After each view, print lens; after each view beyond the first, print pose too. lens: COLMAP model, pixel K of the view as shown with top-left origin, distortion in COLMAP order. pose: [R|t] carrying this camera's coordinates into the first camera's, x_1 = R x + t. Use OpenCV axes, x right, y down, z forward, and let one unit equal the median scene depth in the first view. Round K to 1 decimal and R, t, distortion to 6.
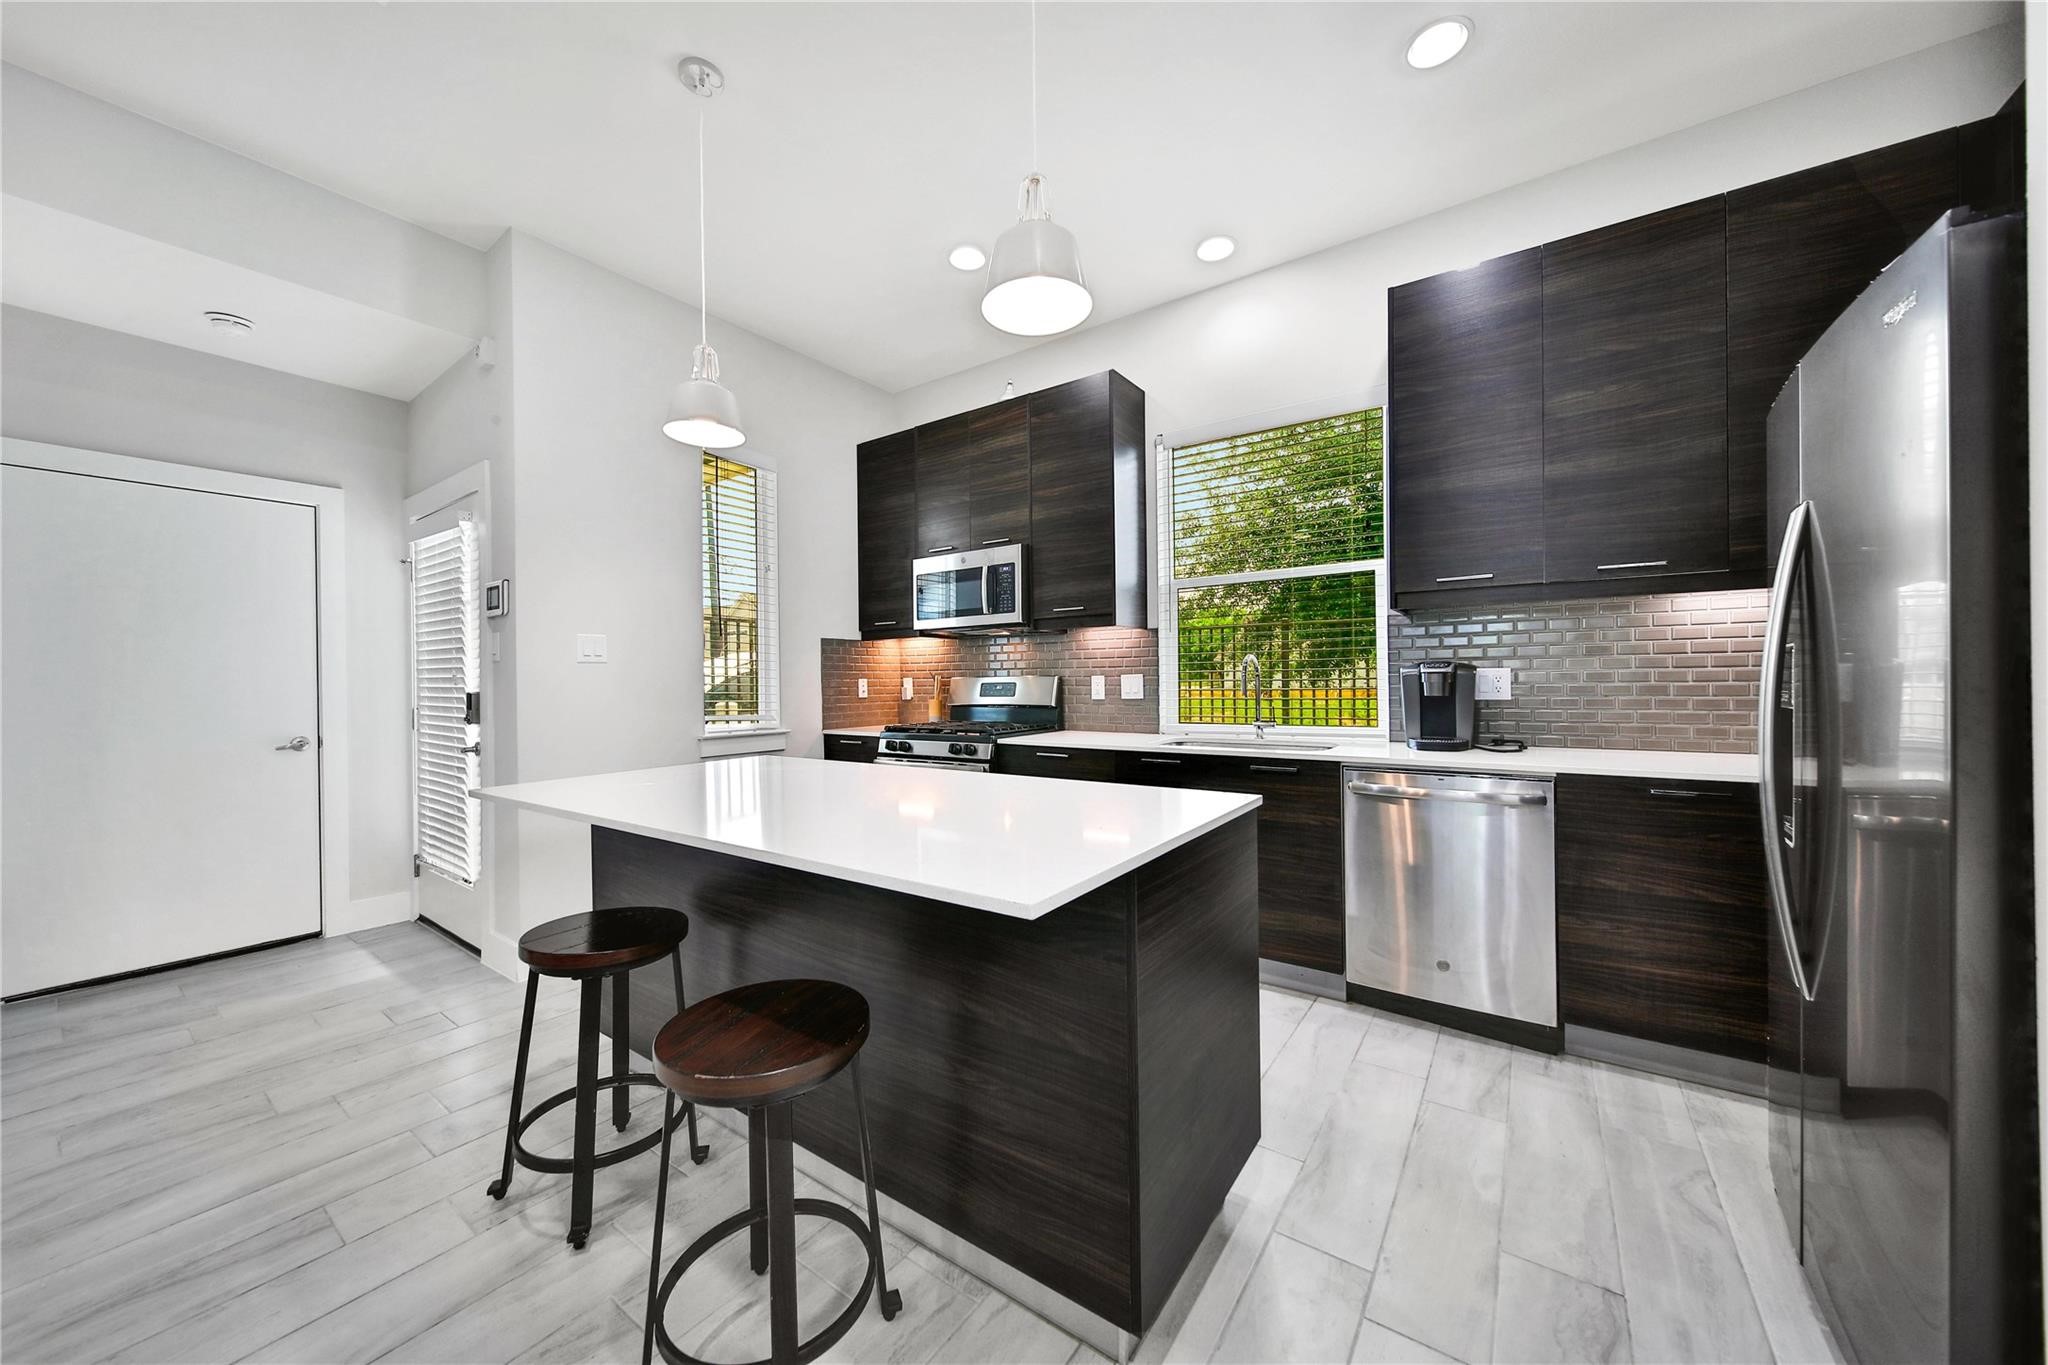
lens RADIAL K [[717.4, 0, 1026.0], [0, 717.4, 683.5], [0, 0, 1]] dist [-0.000754, 0.000011]
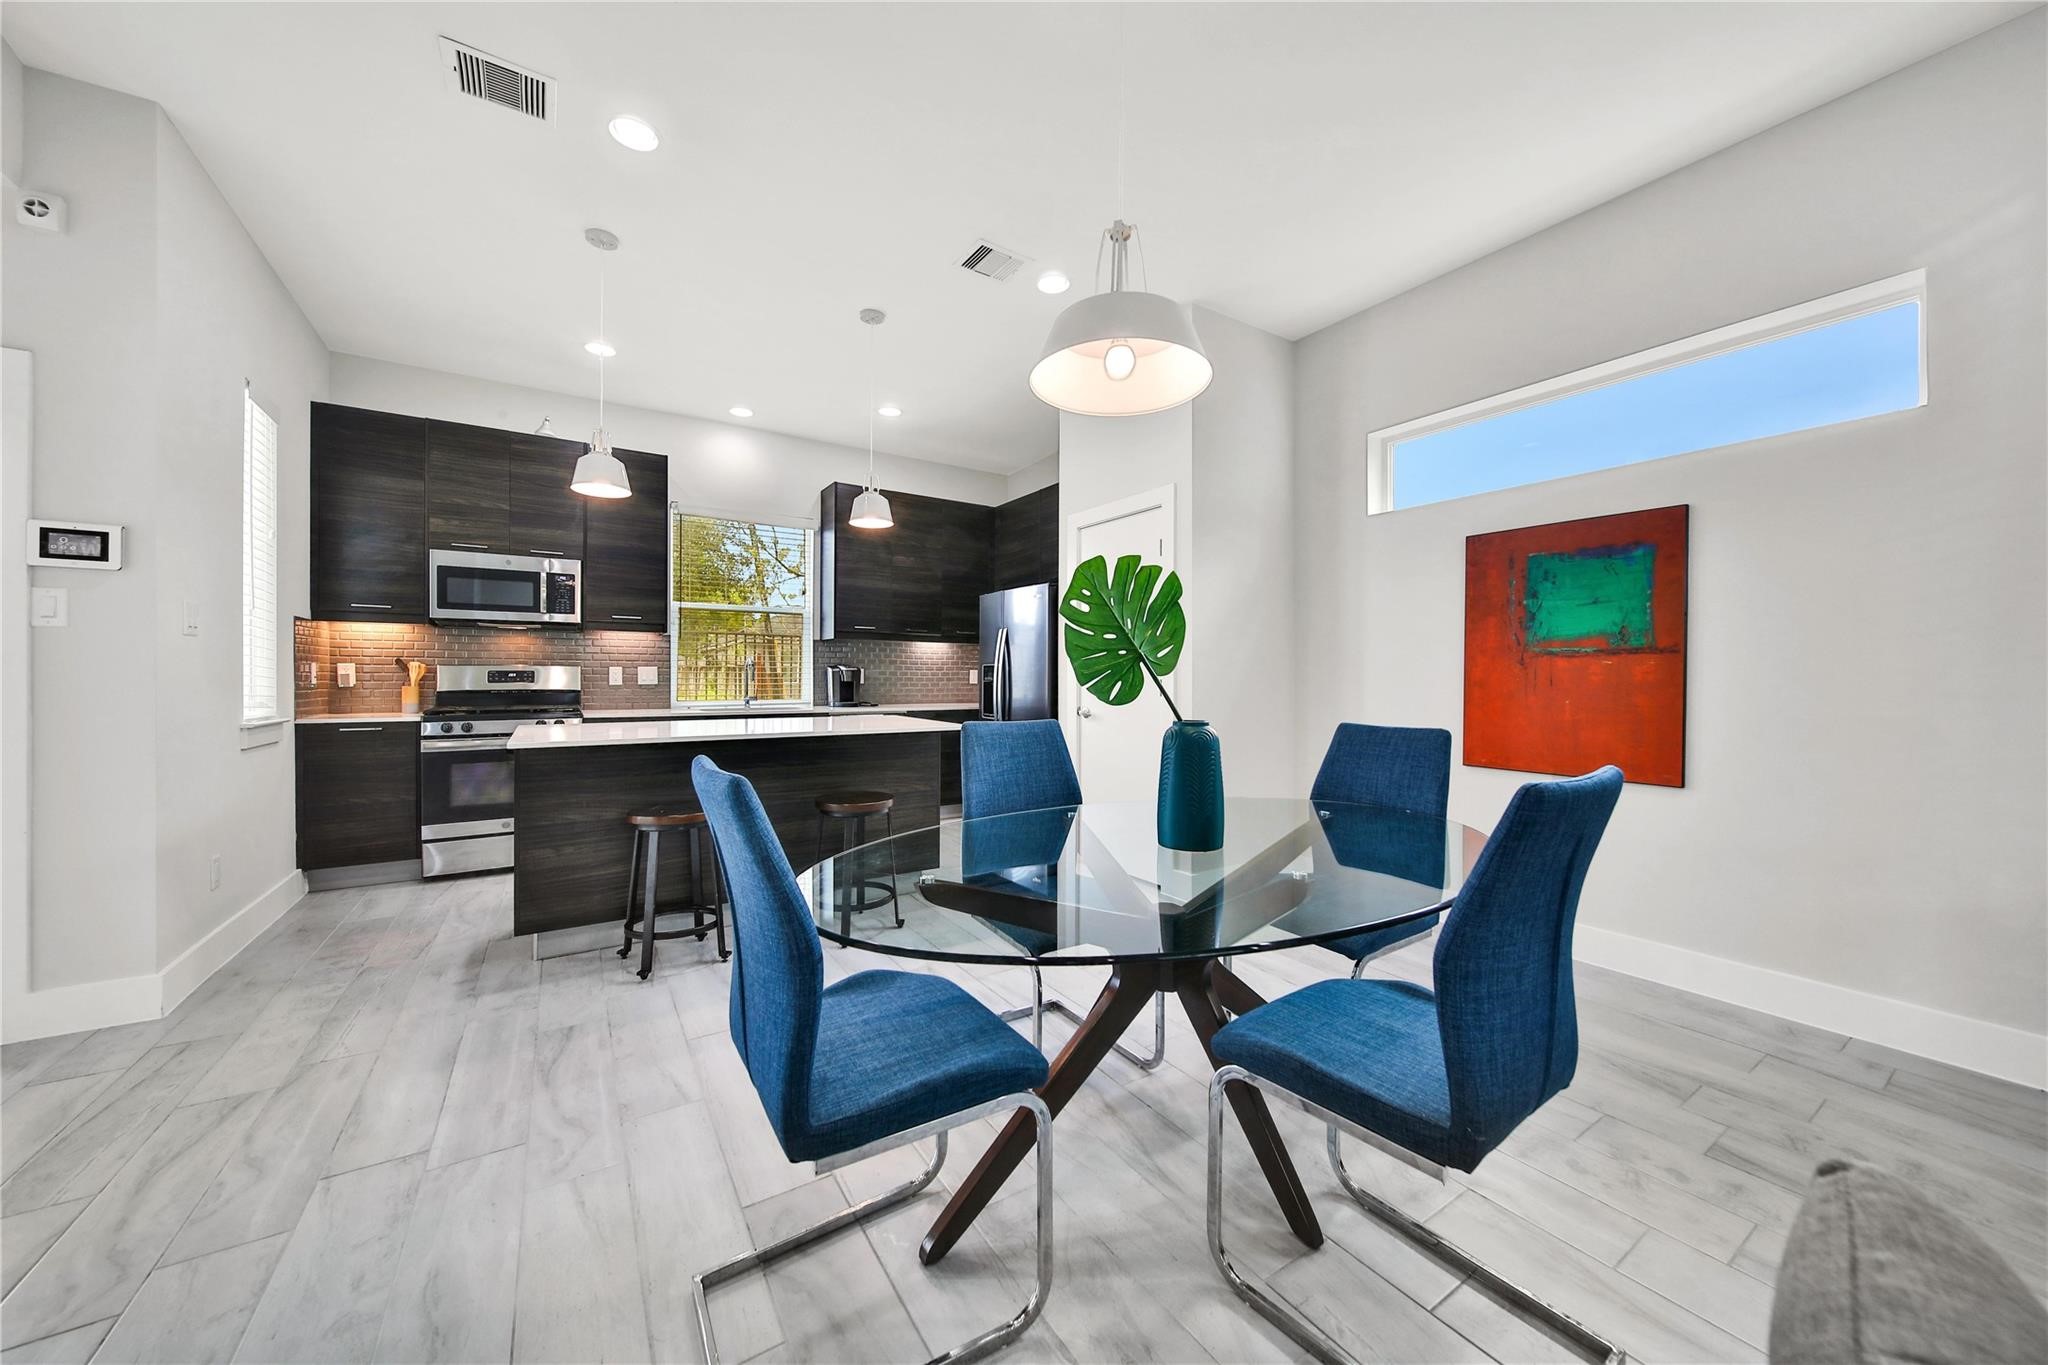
lens RADIAL K [[715.9, 0, 1021.1], [0, 715.9, 679.2], [0, 0, 1]] dist [0.000847, -0.000116]
pose [[0.363177, 0.012132, 0.931641, -0.876697], [-0.003958, 0.999926, -0.011478, 0.024382], [-0.931712, 0.000481, 0.363199, -0.173918]]
